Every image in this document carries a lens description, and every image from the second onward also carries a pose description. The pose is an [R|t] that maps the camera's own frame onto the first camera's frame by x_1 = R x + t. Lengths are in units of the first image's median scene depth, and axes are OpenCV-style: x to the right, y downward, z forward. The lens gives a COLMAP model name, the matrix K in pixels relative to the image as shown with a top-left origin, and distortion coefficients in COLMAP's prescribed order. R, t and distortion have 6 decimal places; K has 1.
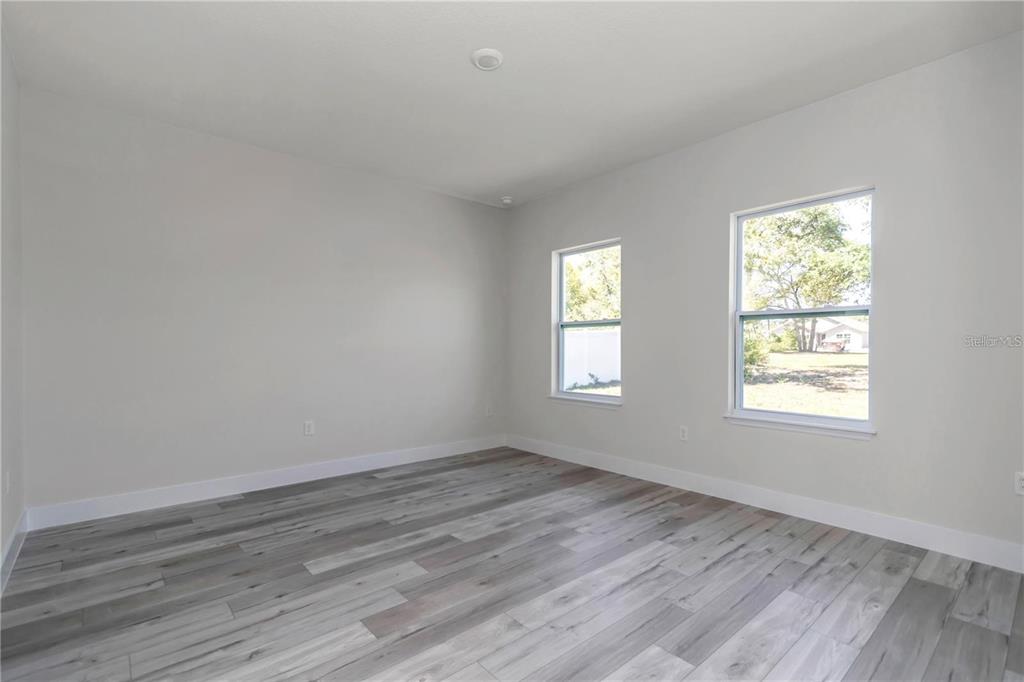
lens RADIAL K [[471.9, 0, 490.6], [0, 471.9, 339.7], [0, 0, 1]] dist [0.009086, -0.002584]
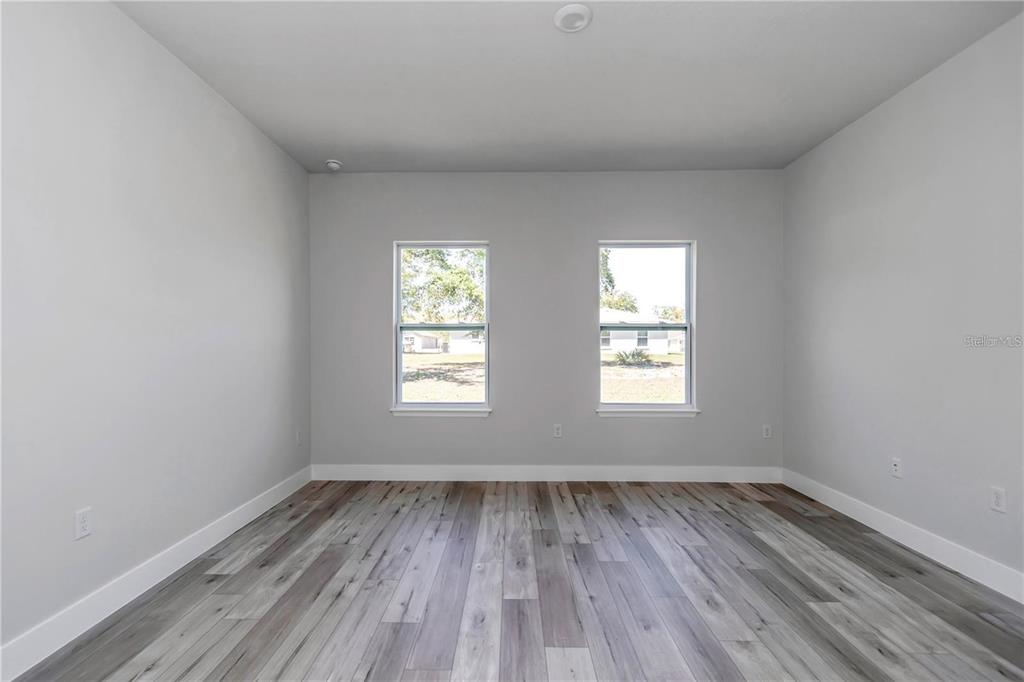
lens RADIAL K [[471.9, 0, 507.5], [0, 471.9, 343.6], [0, 0, 1]] dist [0.009086, -0.002584]
pose [[0.648186, 0.007567, 0.761445, -0.636307], [-0.013981, 0.999900, 0.001965, -0.007291], [-0.761354, -0.011919, 0.648227, 0.469799]]
